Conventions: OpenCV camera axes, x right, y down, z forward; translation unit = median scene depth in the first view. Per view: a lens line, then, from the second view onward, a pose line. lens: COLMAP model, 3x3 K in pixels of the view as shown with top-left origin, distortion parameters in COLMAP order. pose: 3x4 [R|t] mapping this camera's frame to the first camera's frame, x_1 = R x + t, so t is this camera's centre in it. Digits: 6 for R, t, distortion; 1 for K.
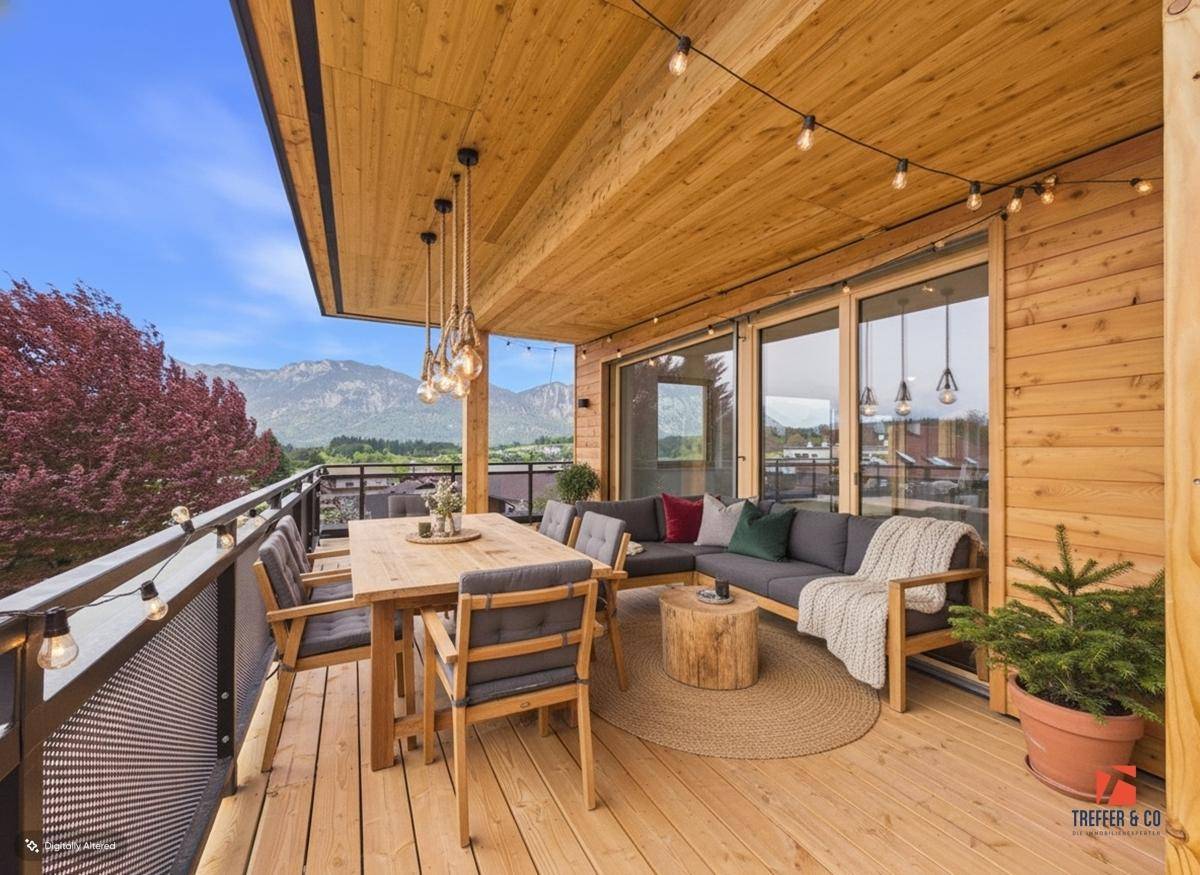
lens RADIAL K [[482.7, 0, 601.9], [0, 482.7, 448.5], [0, 0, 1]] dist [0.005561, -0.000979]
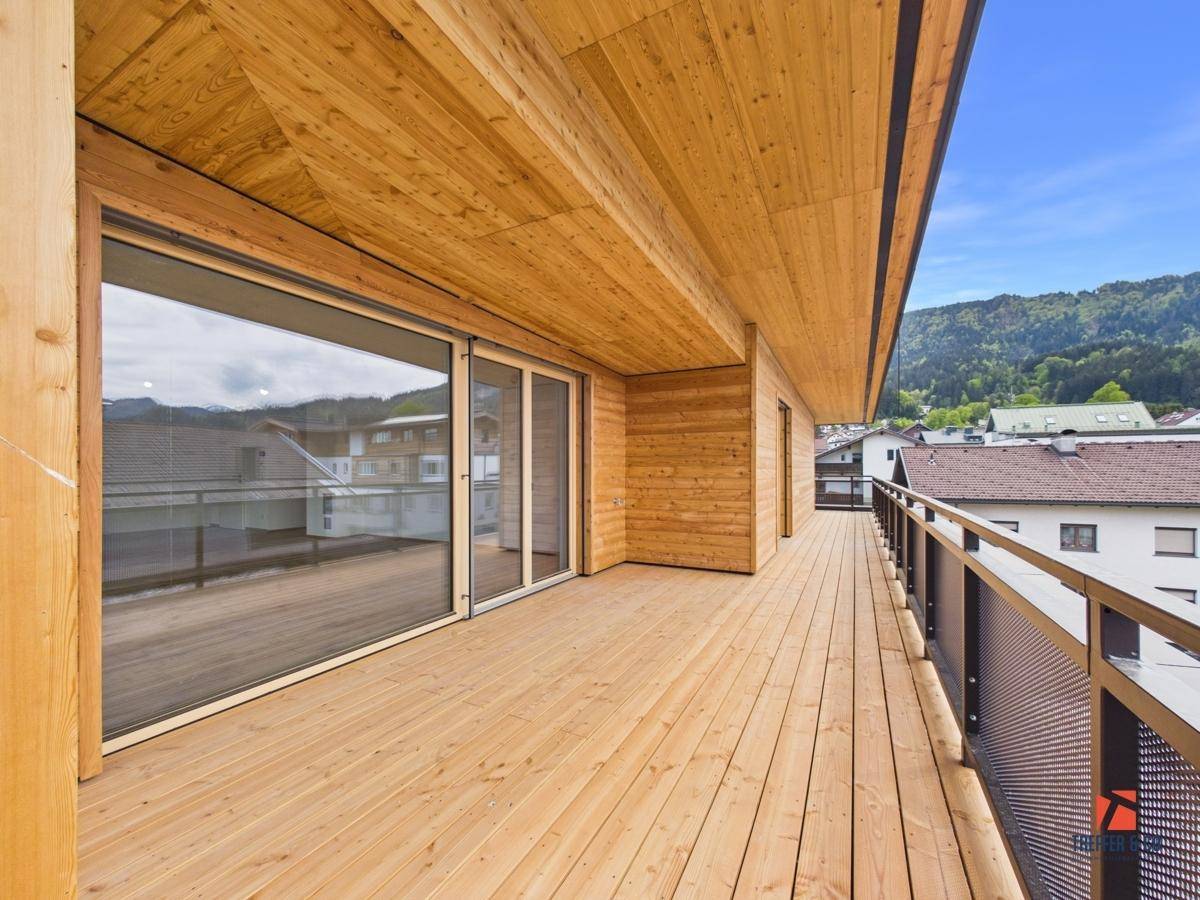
lens RADIAL K [[480.9, 0, 599.3], [0, 480.9, 469.0], [0, 0, 1]] dist [0.002089, -0.000113]
pose [[-0.569441, -0.001567, 0.822031, -1.423957], [-0.002256, 0.999997, 0.000344, 0.008765], [-0.822029, -0.001659, -0.569443, 2.788752]]
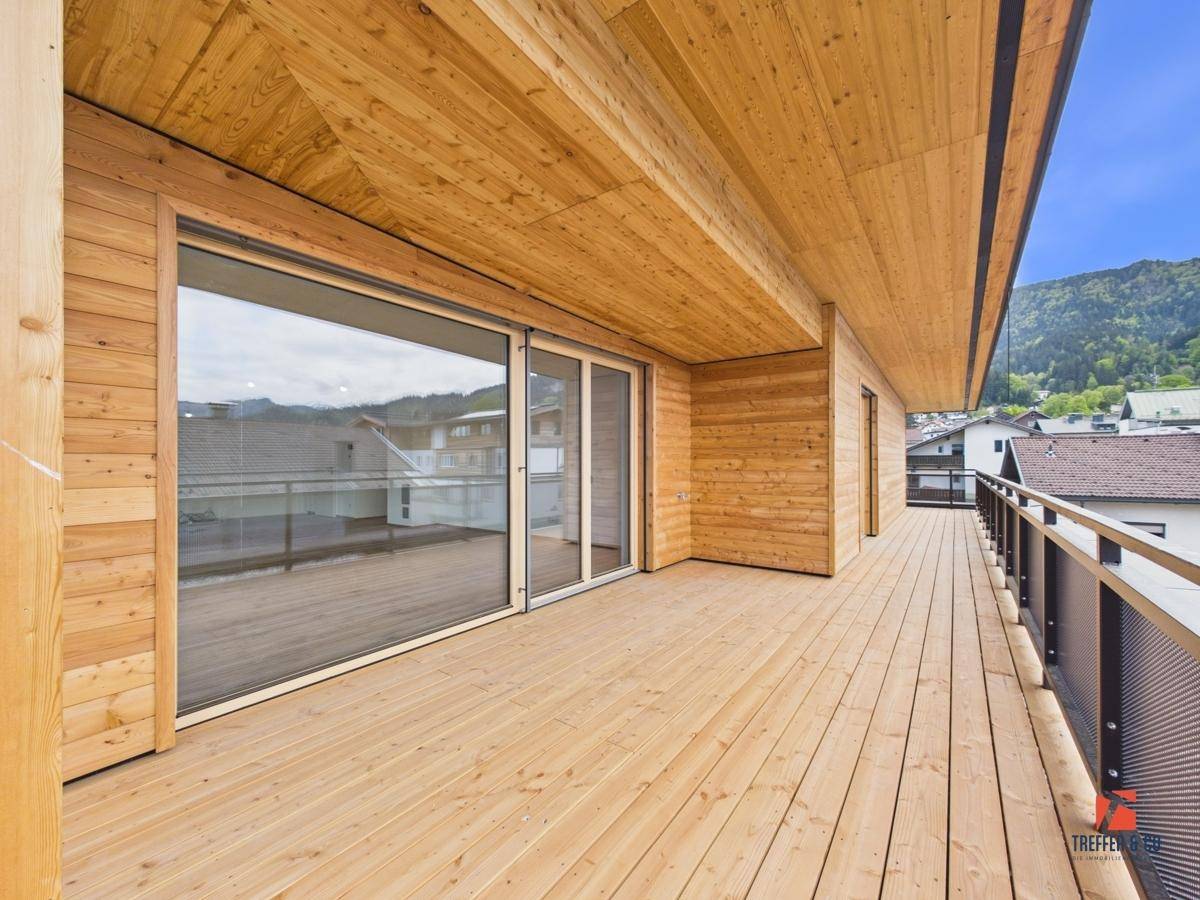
lens RADIAL K [[480.9, 0, 599.5], [0, 480.9, 459.9], [0, 0, 1]] dist [0.002089, -0.000113]
pose [[-0.442196, 0.001054, 0.896918, -1.384437], [-0.003026, 0.999992, -0.002667, 0.008555], [-0.896913, -0.003893, -0.442189, 2.696873]]
